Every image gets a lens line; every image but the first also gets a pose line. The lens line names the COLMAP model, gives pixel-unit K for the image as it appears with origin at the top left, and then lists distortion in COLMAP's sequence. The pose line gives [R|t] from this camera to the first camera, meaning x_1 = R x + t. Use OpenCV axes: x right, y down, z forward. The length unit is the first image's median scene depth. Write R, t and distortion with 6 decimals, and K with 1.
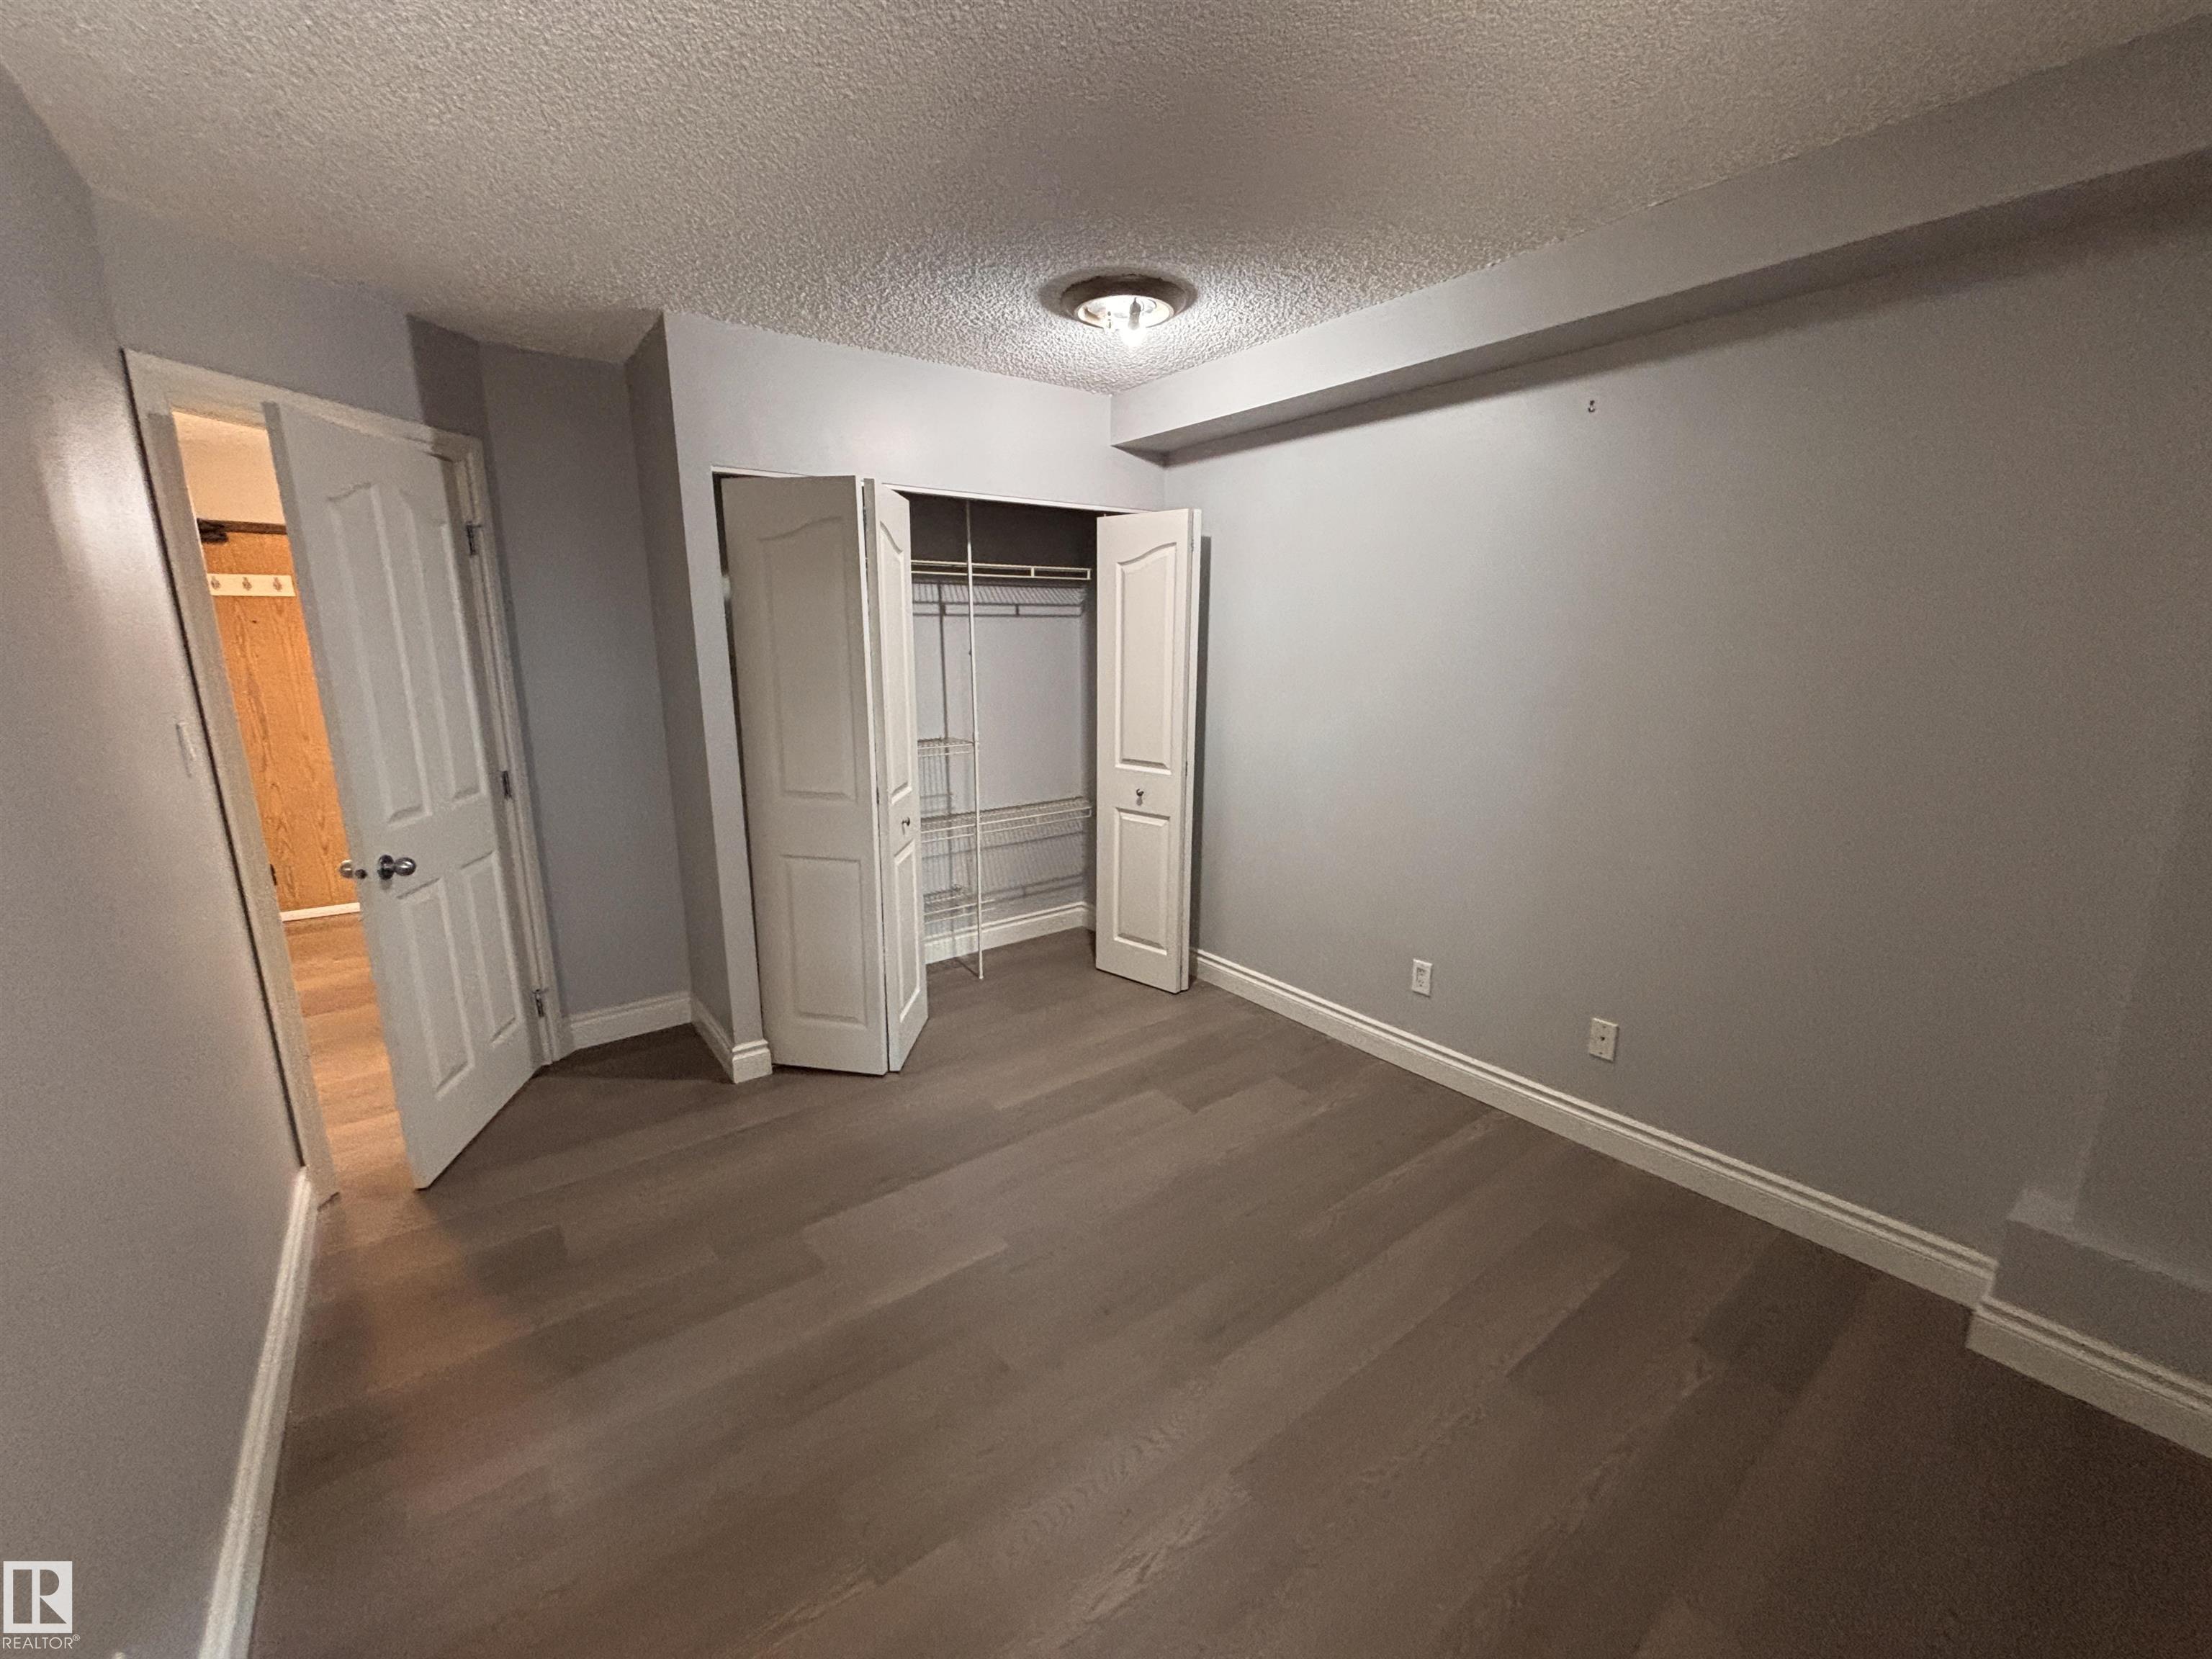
lens RADIAL K [[896.1, 0, 1102.5], [0, 896.1, 823.4], [0, 0, 1]] dist [0.000491, -0.000136]
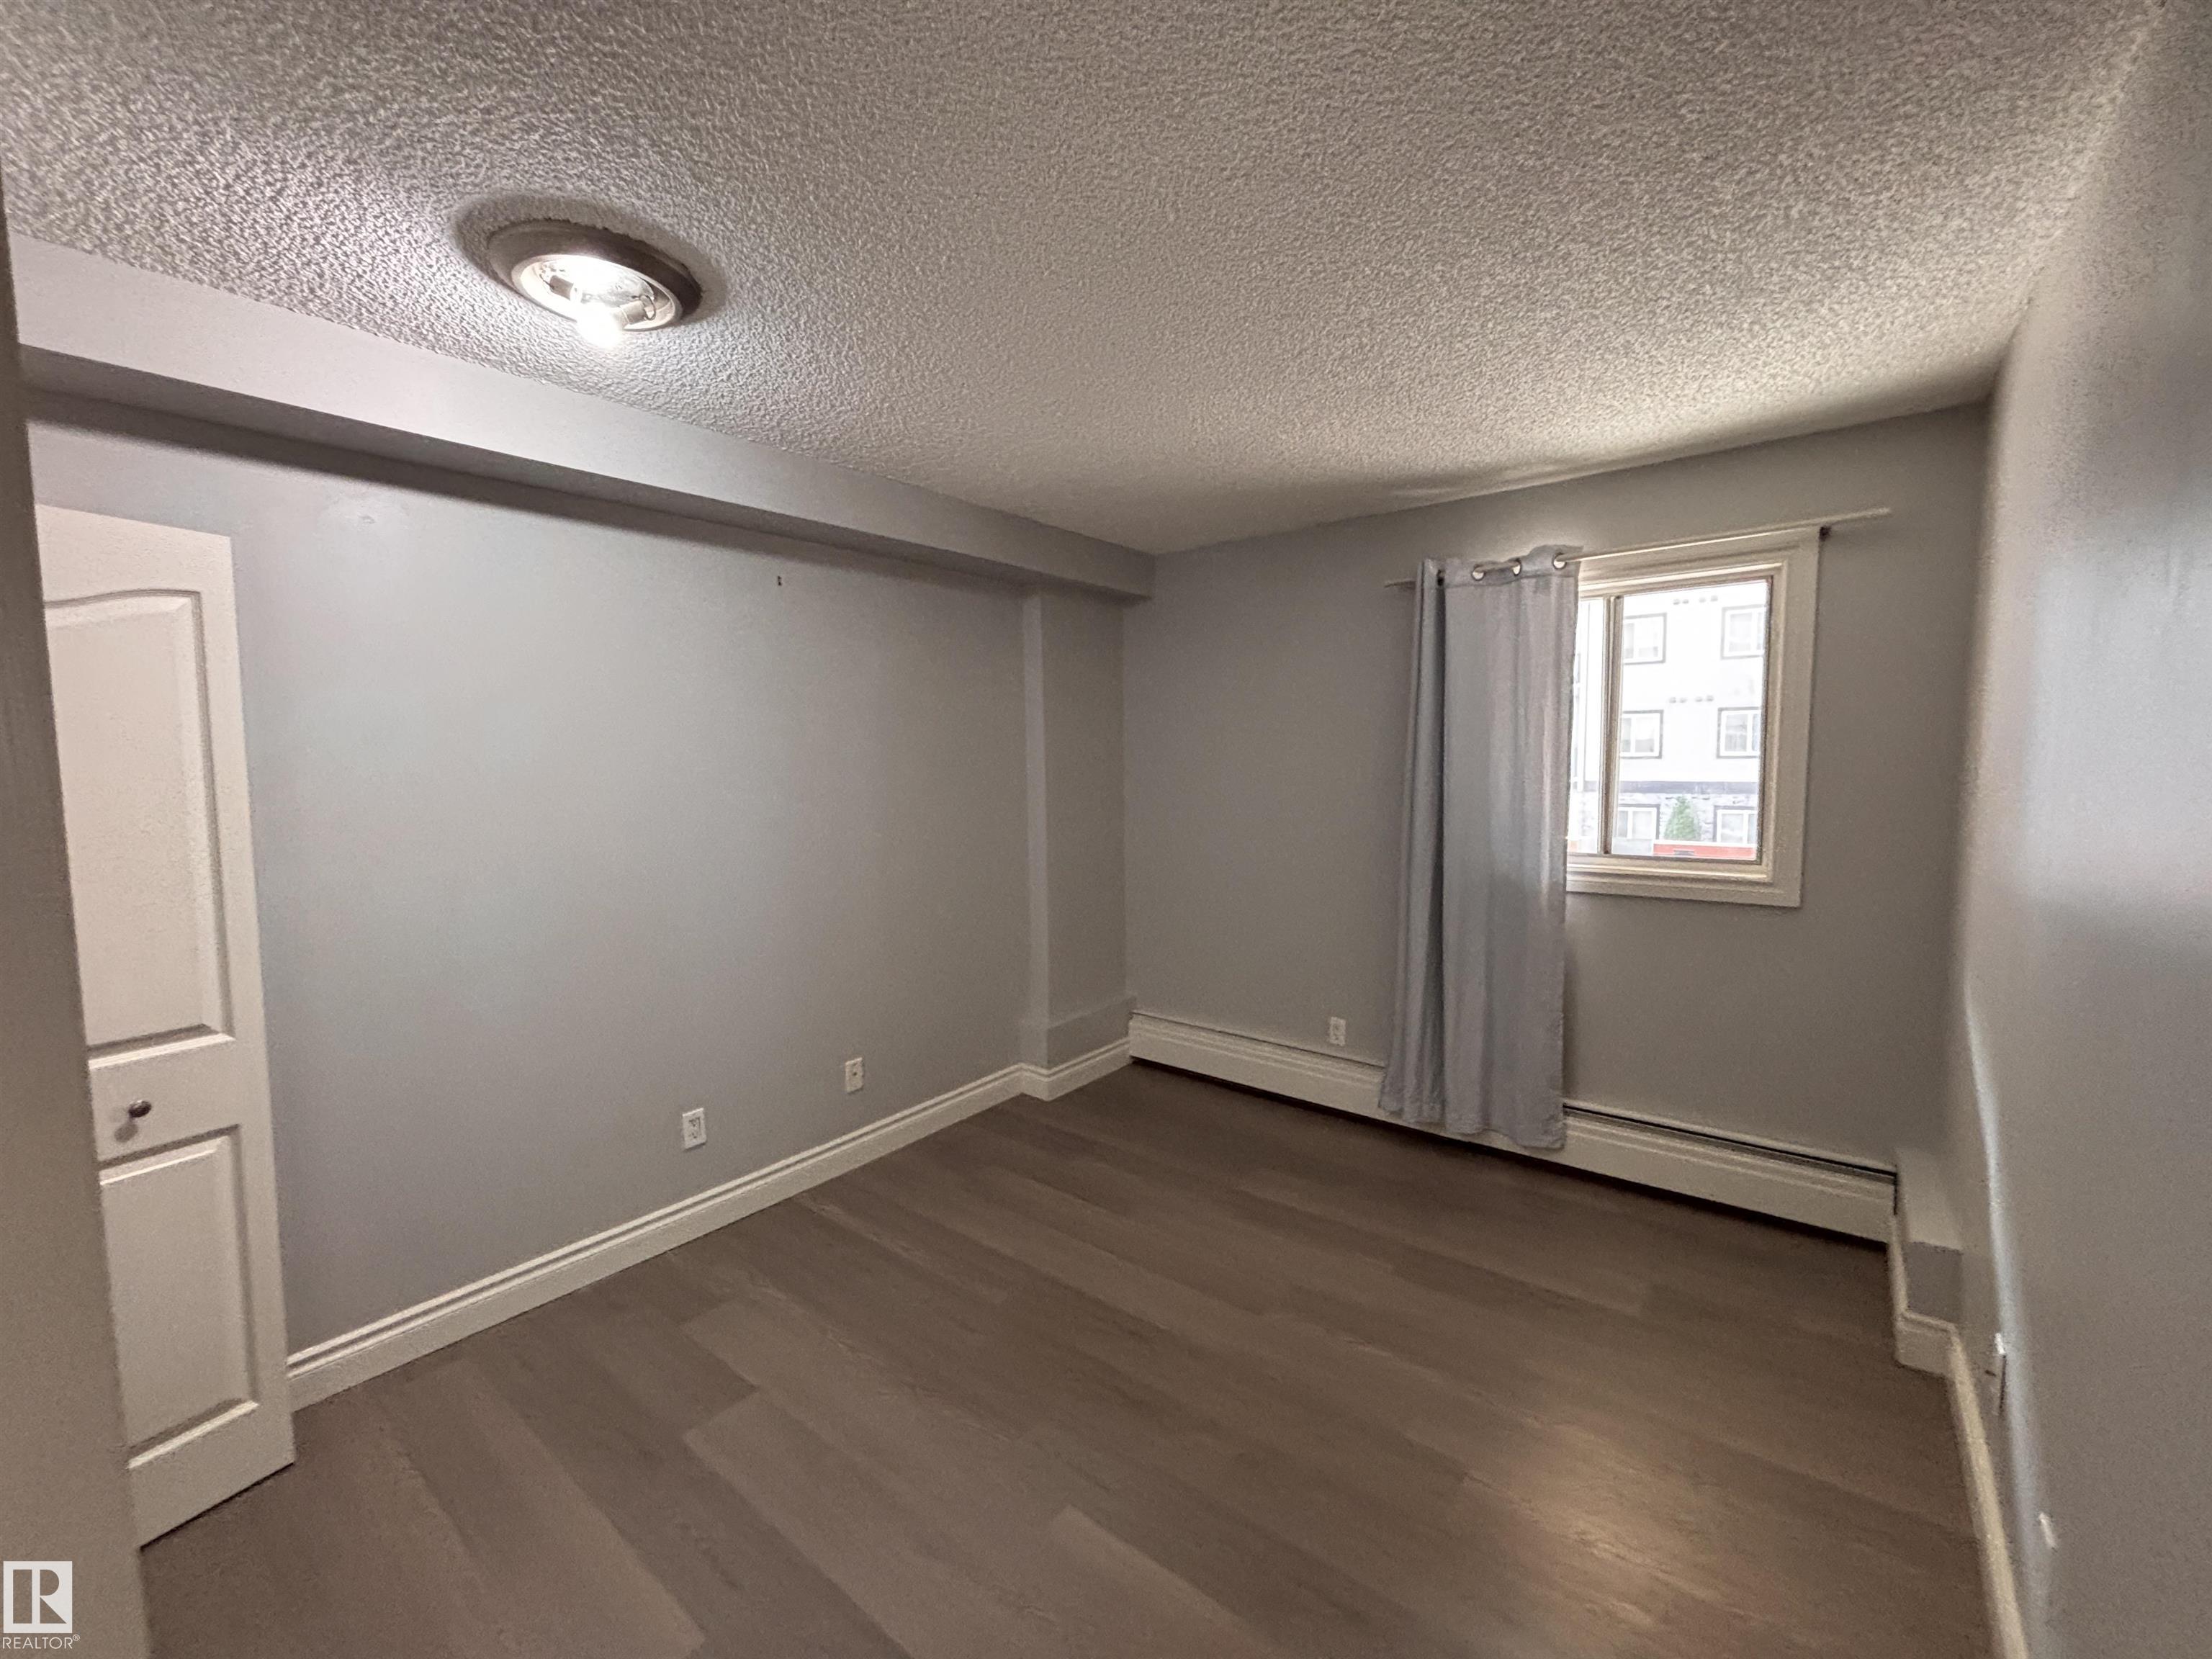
lens RADIAL K [[896.1, 0, 1121.2], [0, 896.1, 818.2], [0, 0, 1]] dist [0.000491, -0.000136]
pose [[-0.255593, -0.061735, 0.964811, -0.630538], [0.210440, 0.970478, 0.117846, -0.155032], [-0.943603, 0.233155, -0.235056, 0.732576]]
